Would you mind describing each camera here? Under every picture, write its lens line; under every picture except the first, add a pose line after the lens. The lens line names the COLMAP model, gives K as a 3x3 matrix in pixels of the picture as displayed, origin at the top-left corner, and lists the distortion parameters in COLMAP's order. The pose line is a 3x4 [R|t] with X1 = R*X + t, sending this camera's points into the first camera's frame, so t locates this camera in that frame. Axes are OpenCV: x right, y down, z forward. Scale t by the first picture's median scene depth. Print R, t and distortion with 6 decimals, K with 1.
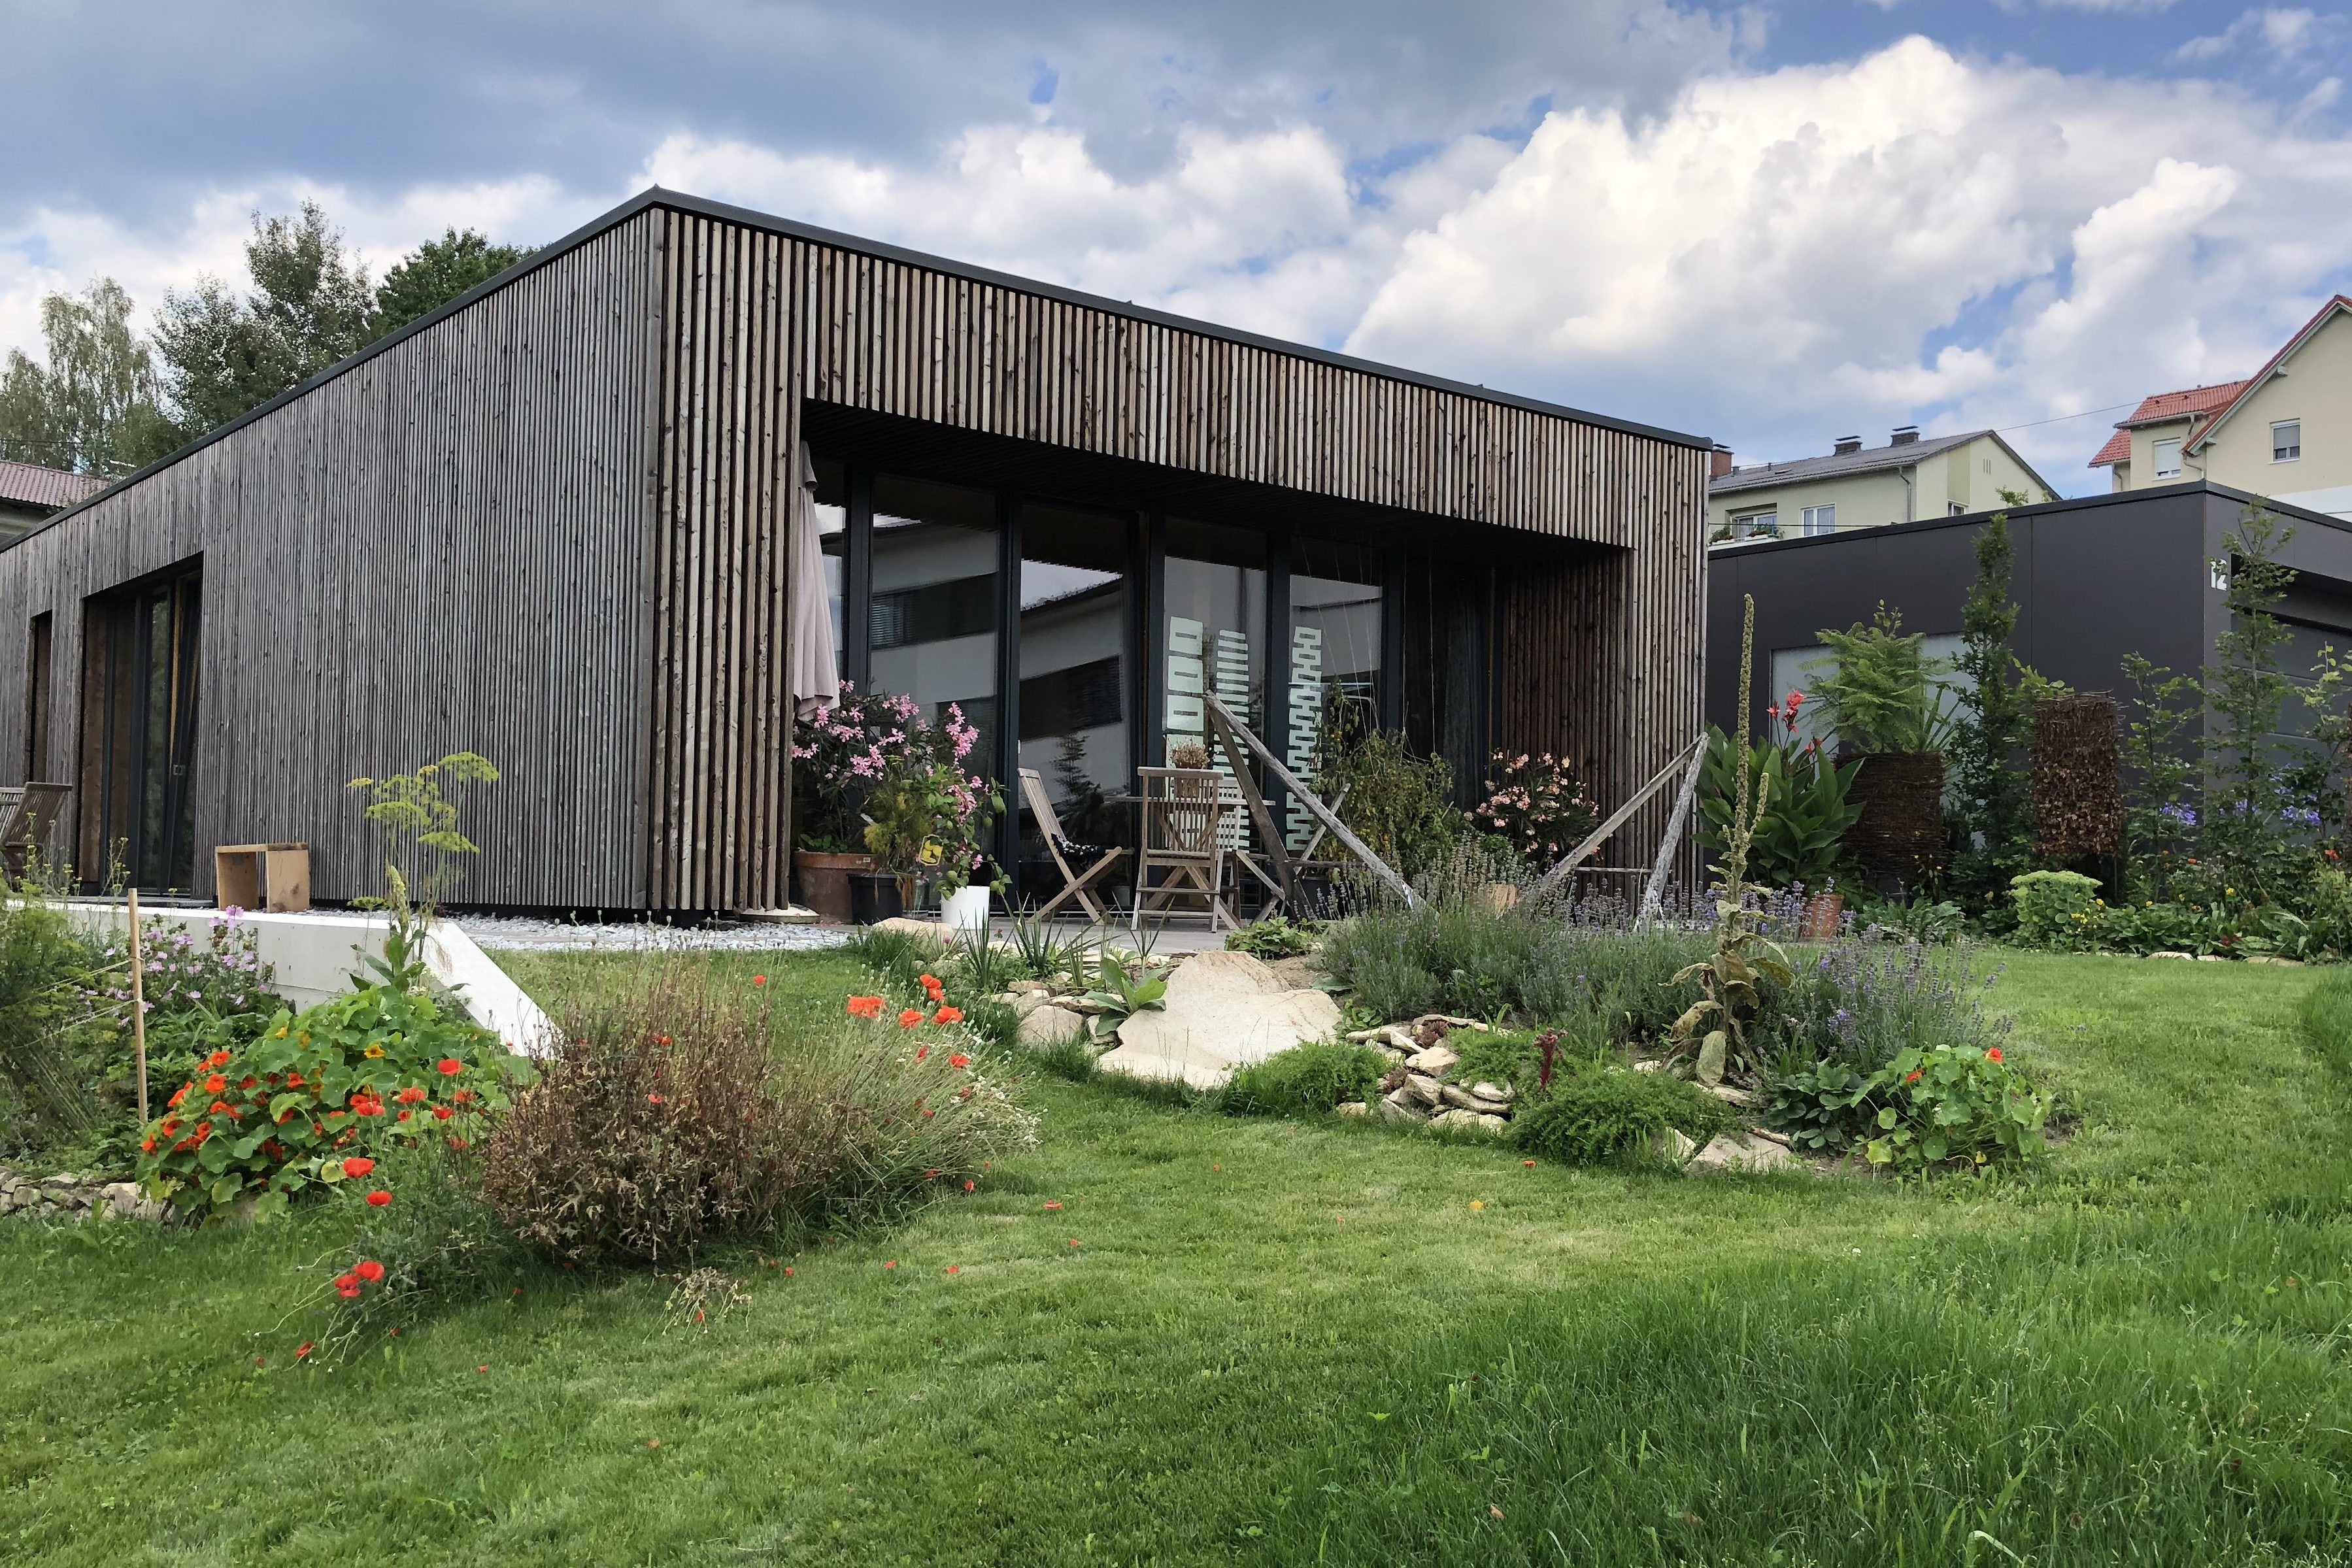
lens RADIAL K [[2093.9, 0, 1264.2], [0, 2093.9, 823.8], [0, 0, 1]] dist [0.029157, -0.022841]
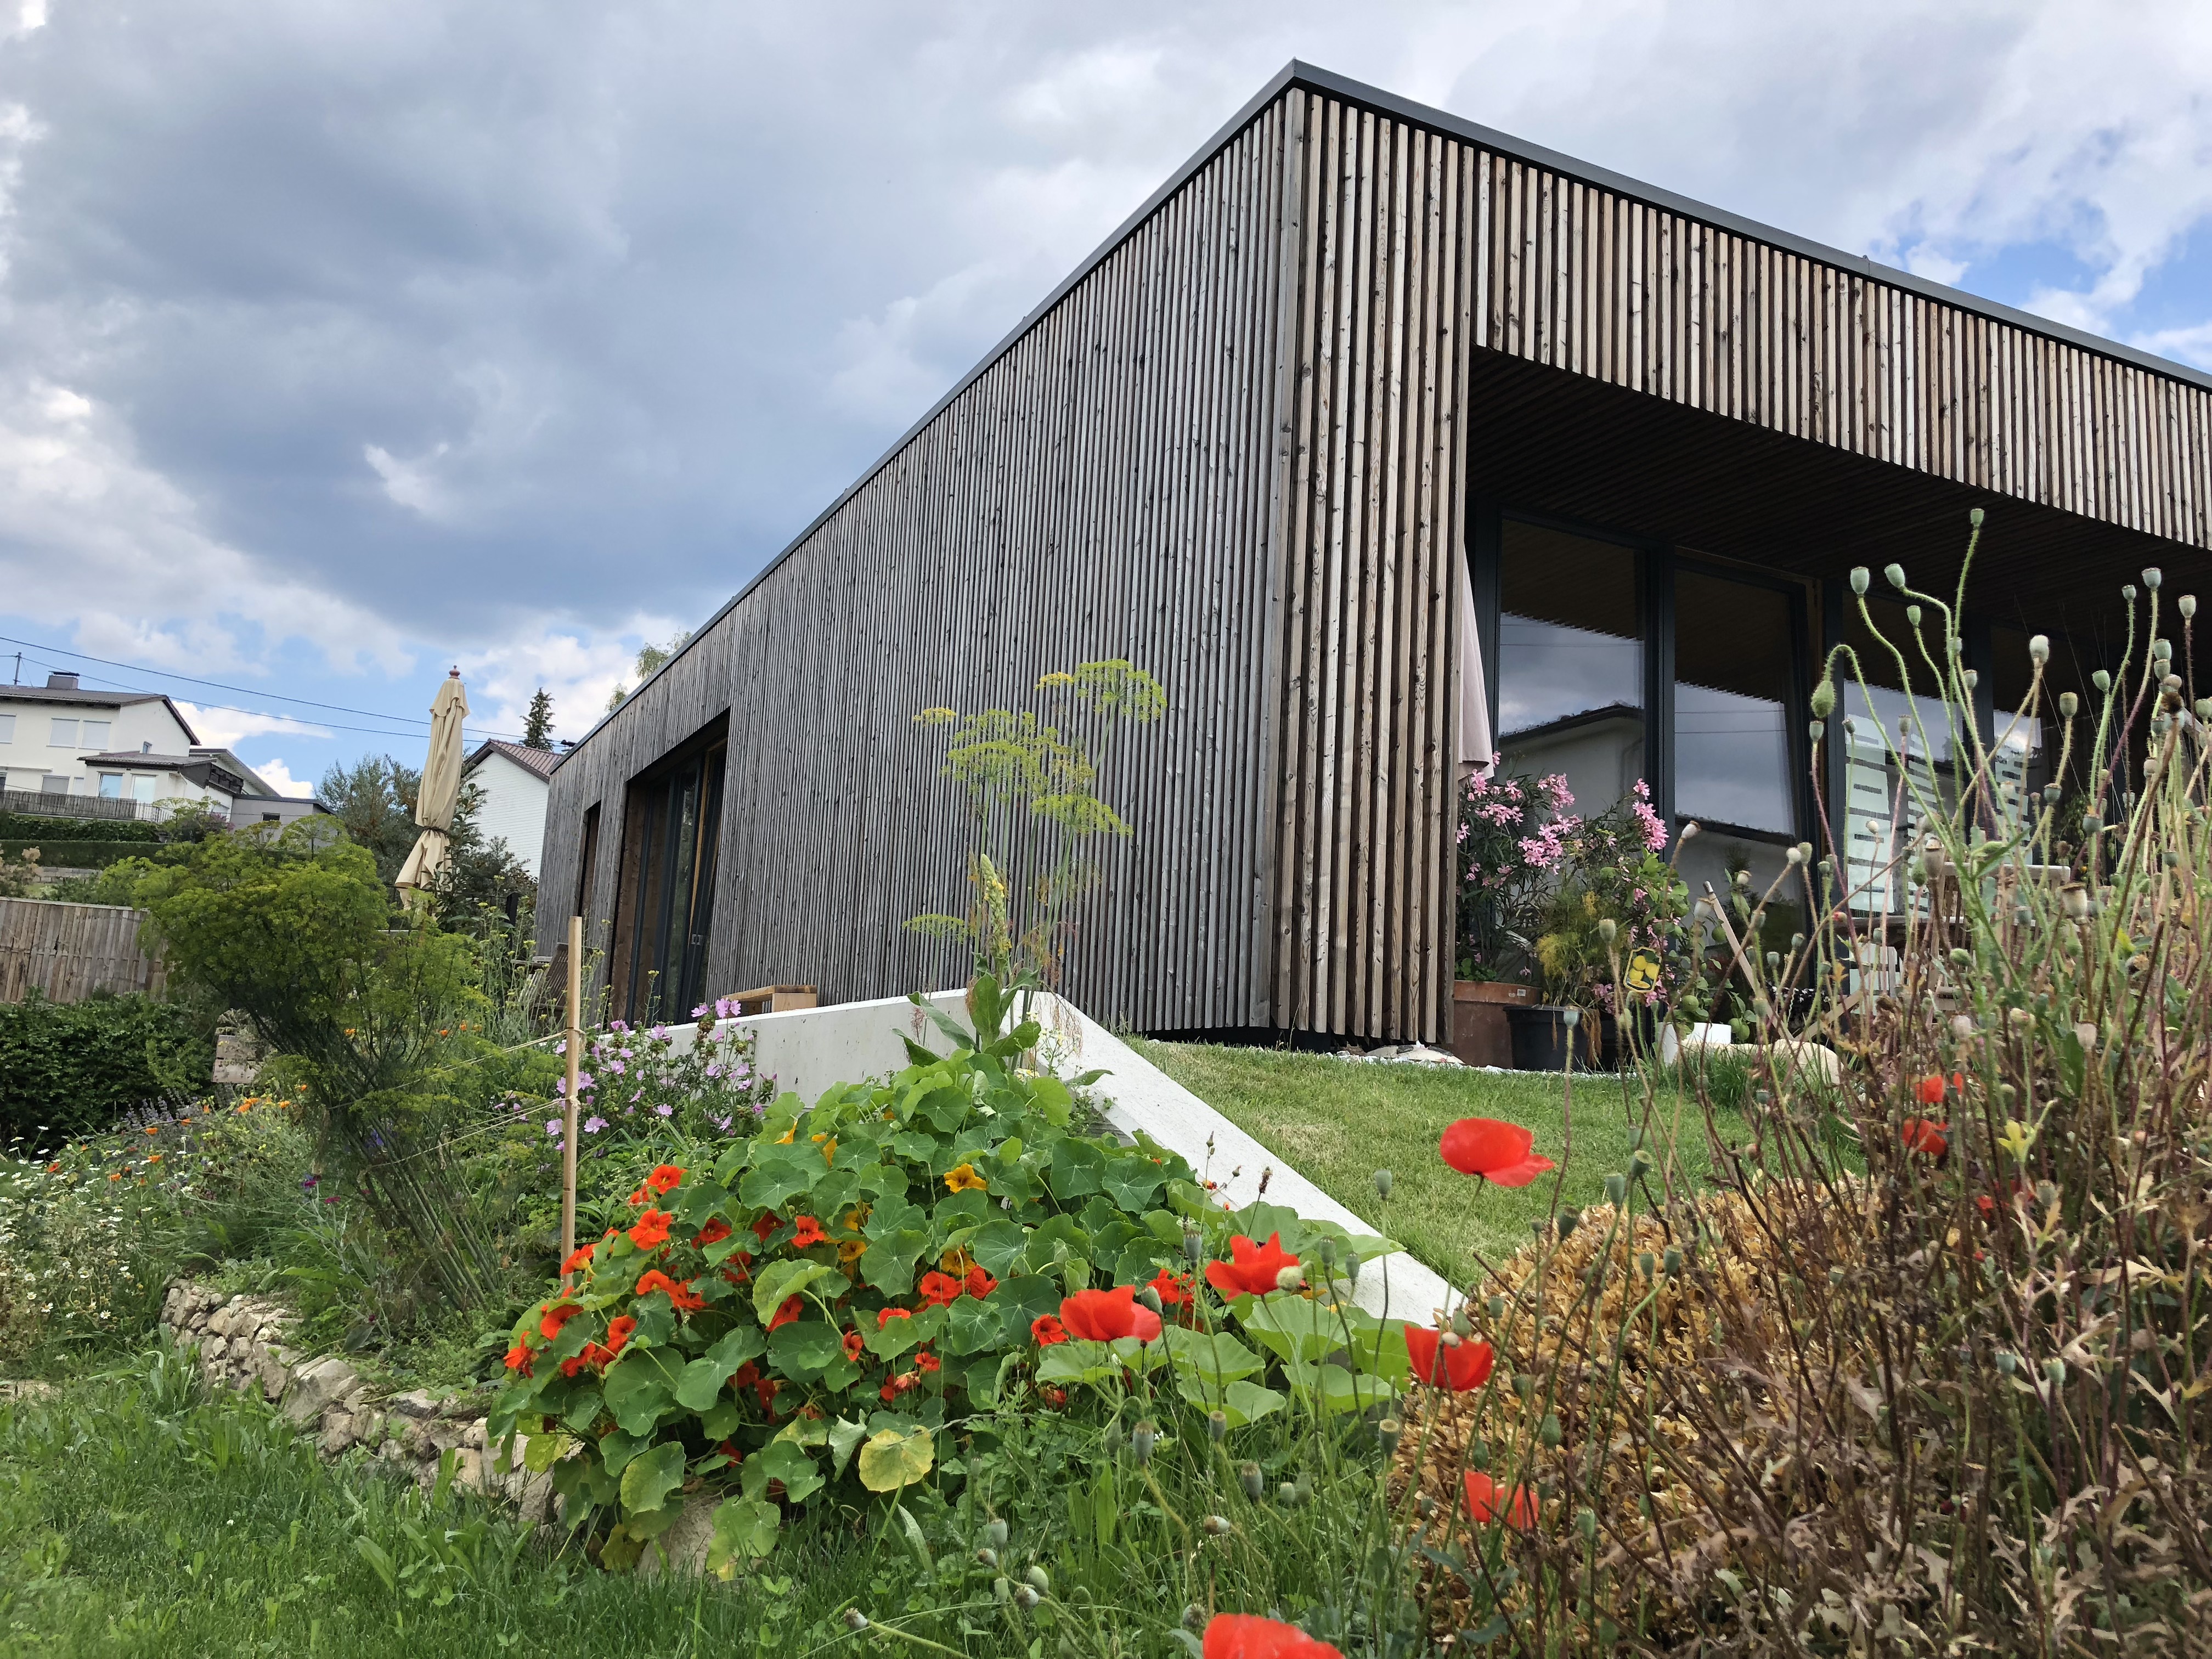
lens RADIAL K [[1772.6, 0, 1116.8], [0, 1772.6, 828.0], [0, 0, 1]] dist [0.021751, 0.002614]
pose [[0.967891, -0.008545, -0.251227, -0.187538], [-0.026769, 0.990235, -0.136815, 0.054198], [0.249942, 0.139147, 0.958210, 0.400036]]
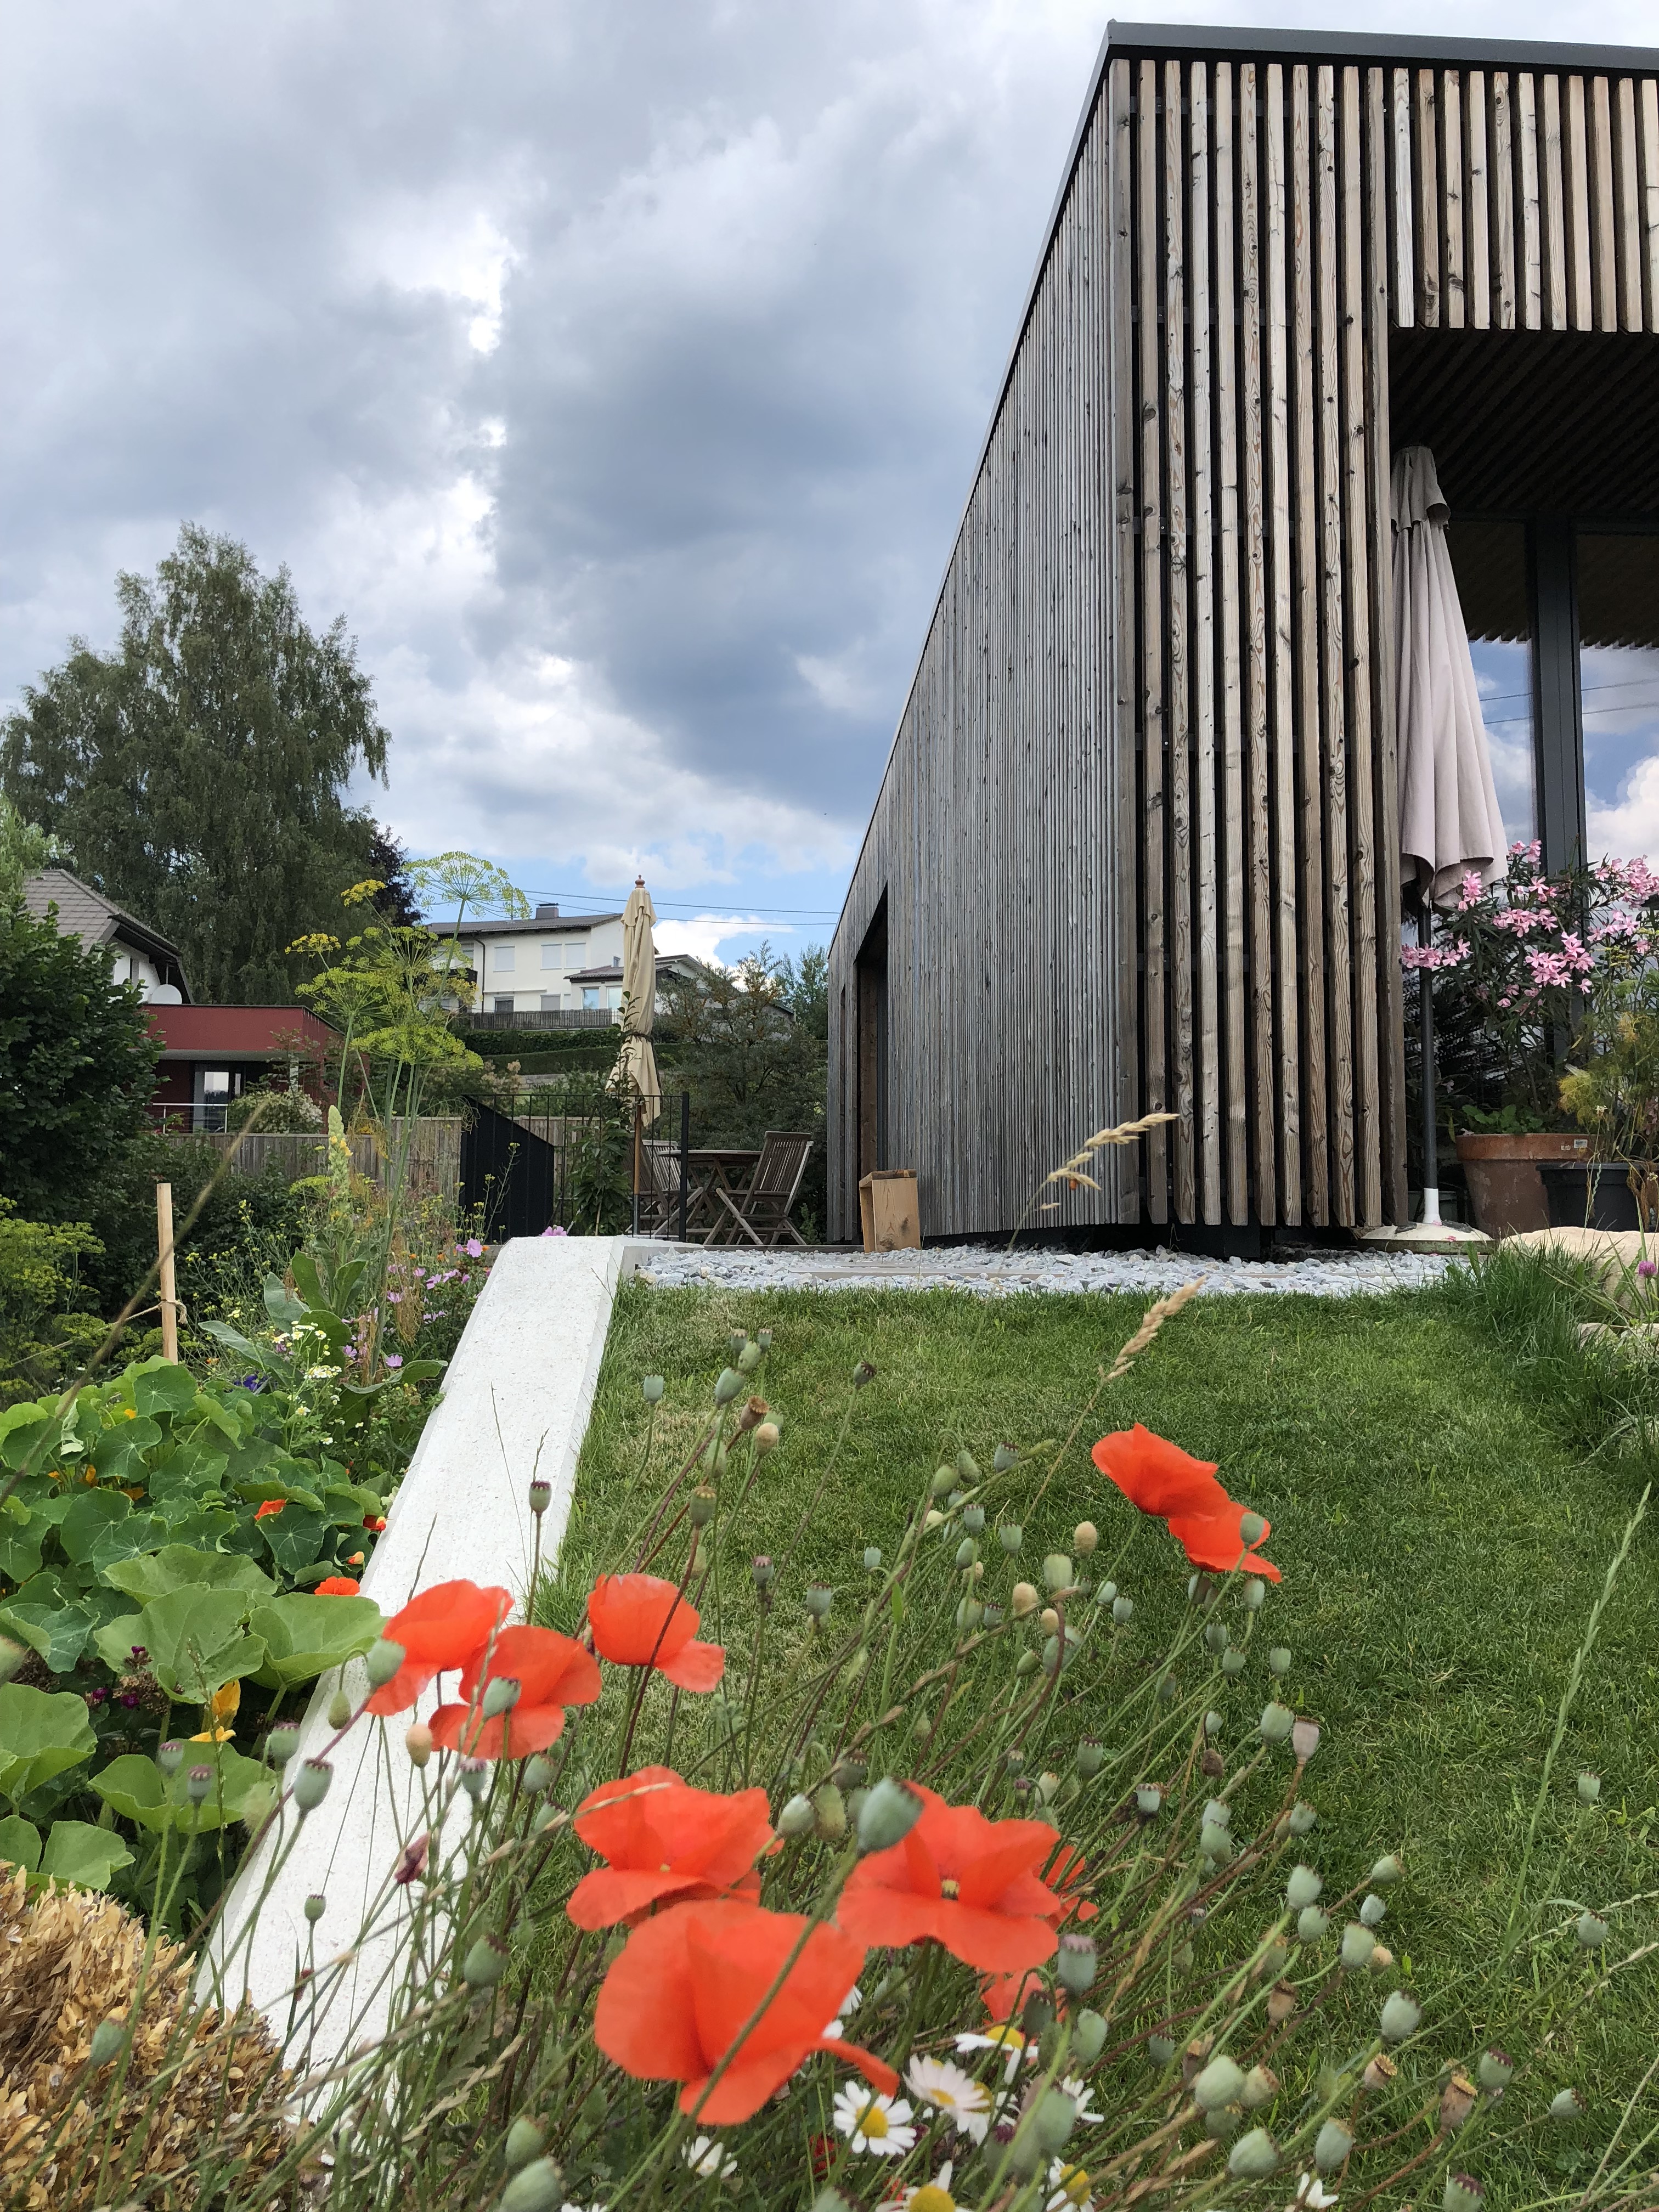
lens RADIAL K [[1772.6, 0, 850.3], [0, 1772.6, 1075.0], [0, 0, 1]] dist [0.021751, 0.002614]
pose [[0.795058, -0.070054, -0.602474, -0.059300], [0.027974, 0.996486, -0.078954, 0.034642], [0.605887, 0.045919, 0.794224, 0.540733]]
